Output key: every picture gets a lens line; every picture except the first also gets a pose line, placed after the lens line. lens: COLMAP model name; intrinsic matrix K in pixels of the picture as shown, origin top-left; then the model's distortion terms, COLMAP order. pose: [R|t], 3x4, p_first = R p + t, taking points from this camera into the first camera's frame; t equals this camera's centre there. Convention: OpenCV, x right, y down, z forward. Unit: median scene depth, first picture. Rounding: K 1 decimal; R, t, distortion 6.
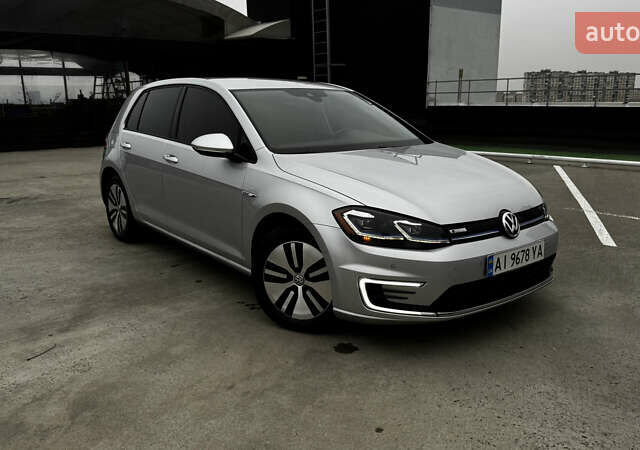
lens RADIAL K [[563.3, 0, 322.3], [0, 563.3, 225.9], [0, 0, 1]] dist [0.130299, -0.228734]
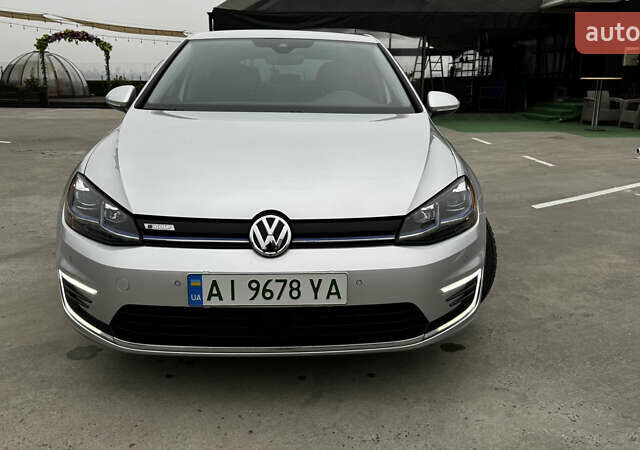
lens RADIAL K [[563.3, 0, 322.3], [0, 563.3, 225.9], [0, 0, 1]] dist [0.130299, -0.228734]
pose [[0.803770, 0.166684, -0.571114, 0.759508], [-0.149509, 0.985736, 0.077279, -0.072100], [0.575848, 0.023272, 0.817225, 0.546660]]
